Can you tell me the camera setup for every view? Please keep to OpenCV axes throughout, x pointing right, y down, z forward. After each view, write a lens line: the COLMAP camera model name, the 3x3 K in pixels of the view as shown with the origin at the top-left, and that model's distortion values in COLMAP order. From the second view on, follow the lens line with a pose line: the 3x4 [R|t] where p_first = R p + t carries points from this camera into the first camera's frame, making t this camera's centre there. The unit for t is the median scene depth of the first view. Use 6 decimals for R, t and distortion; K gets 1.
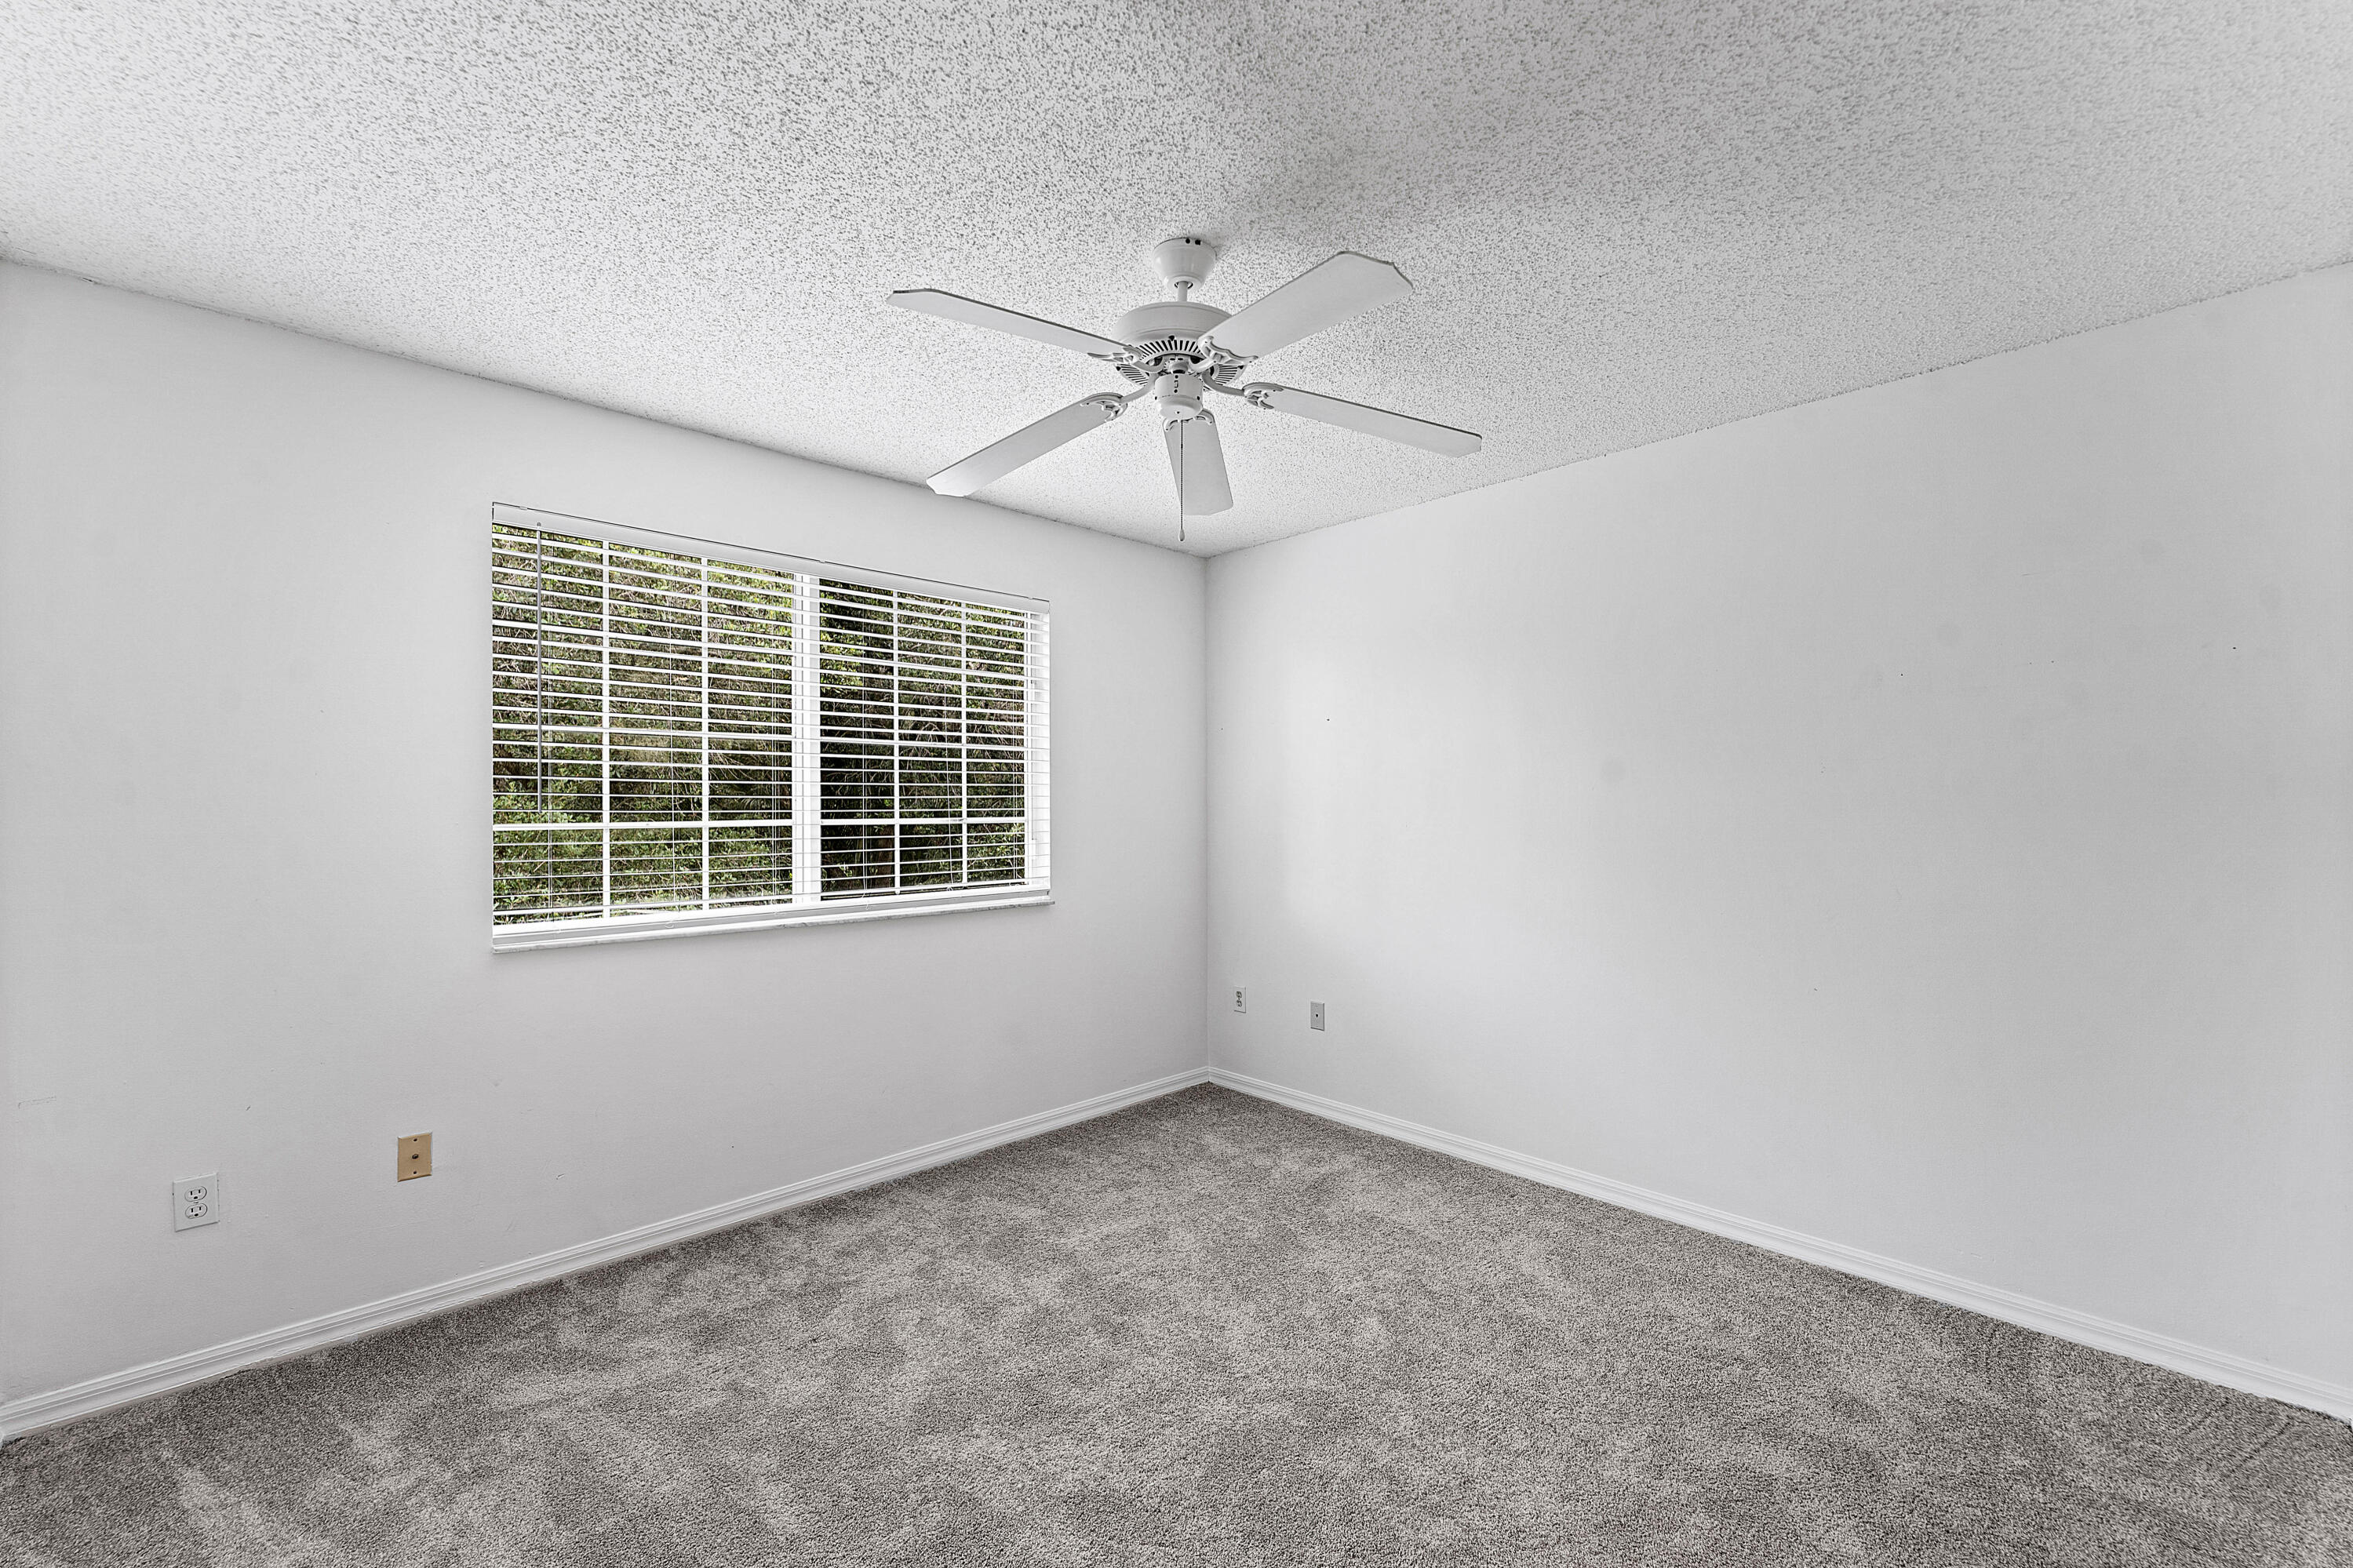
lens RADIAL K [[939.6, 0, 1175.7], [0, 939.6, 766.5], [0, 0, 1]] dist [-0.002630, -0.000328]
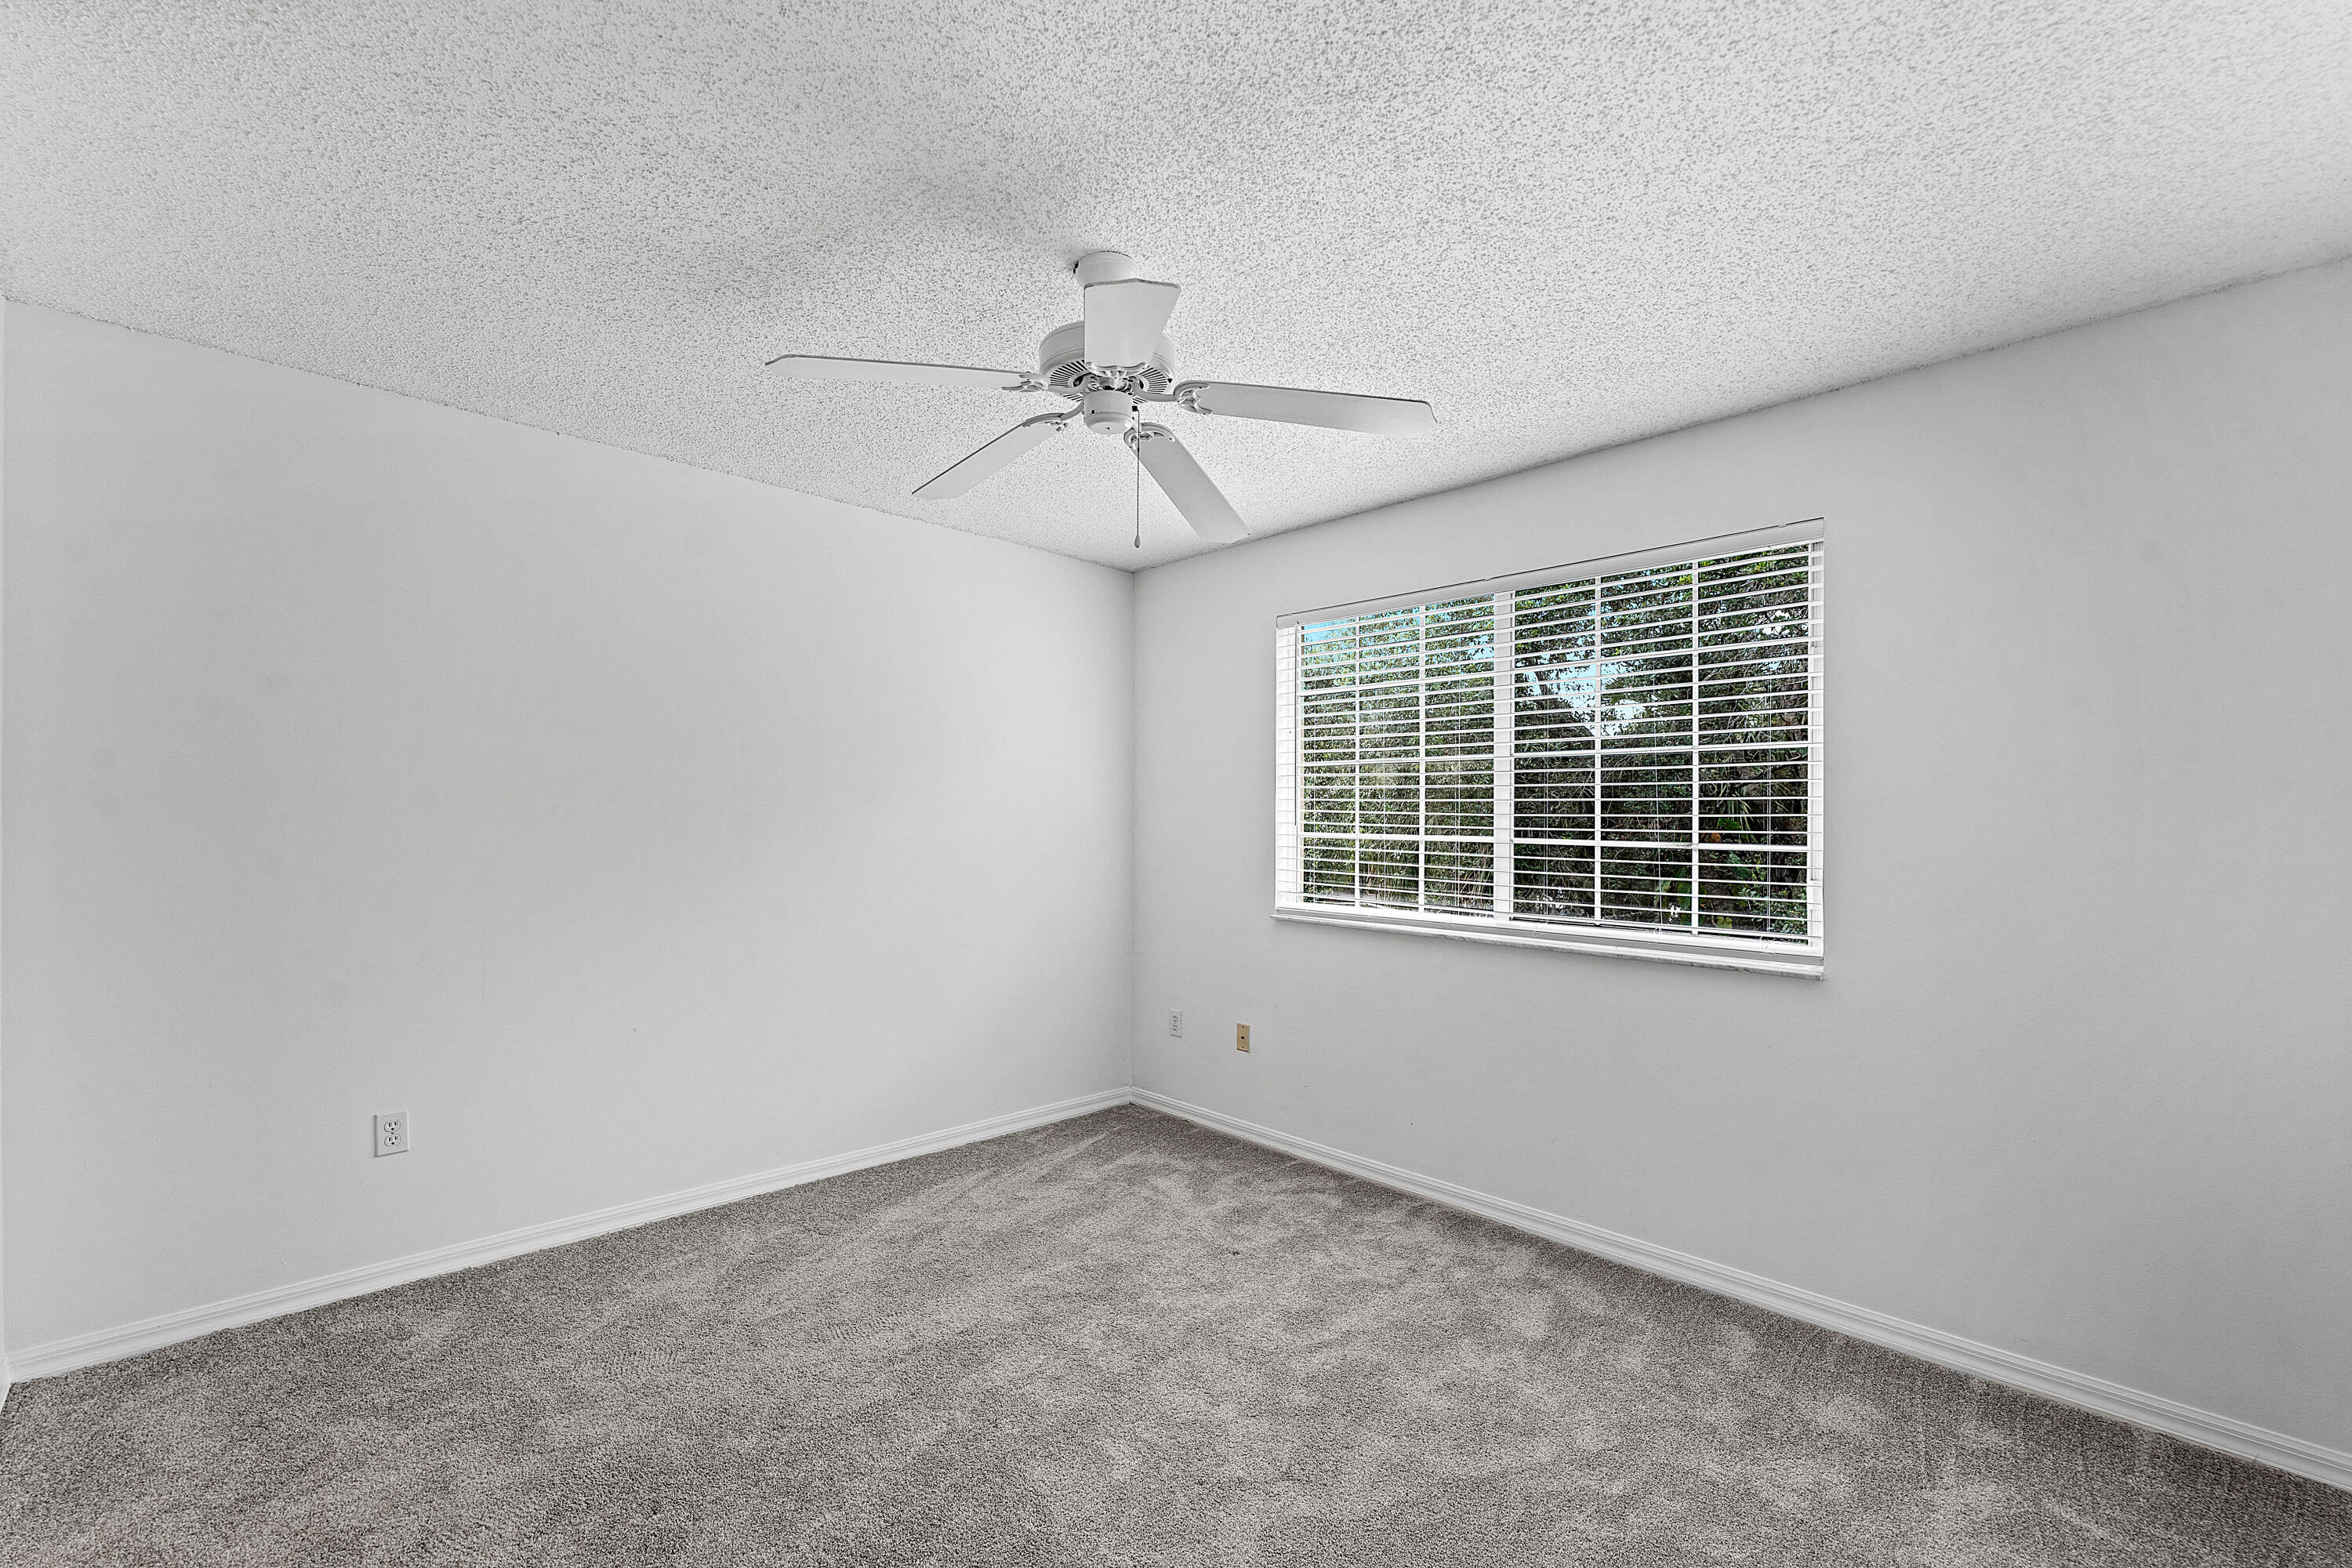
lens RADIAL K [[967.3, 0, 1175.1], [0, 967.3, 793.9], [0, 0, 1]] dist [0.001893, 0.000087]
pose [[0.019551, -0.023151, -0.999541, 0.632144], [0.025467, 0.999419, -0.022650, 0.025438], [0.999484, -0.025012, 0.020129, 0.638814]]
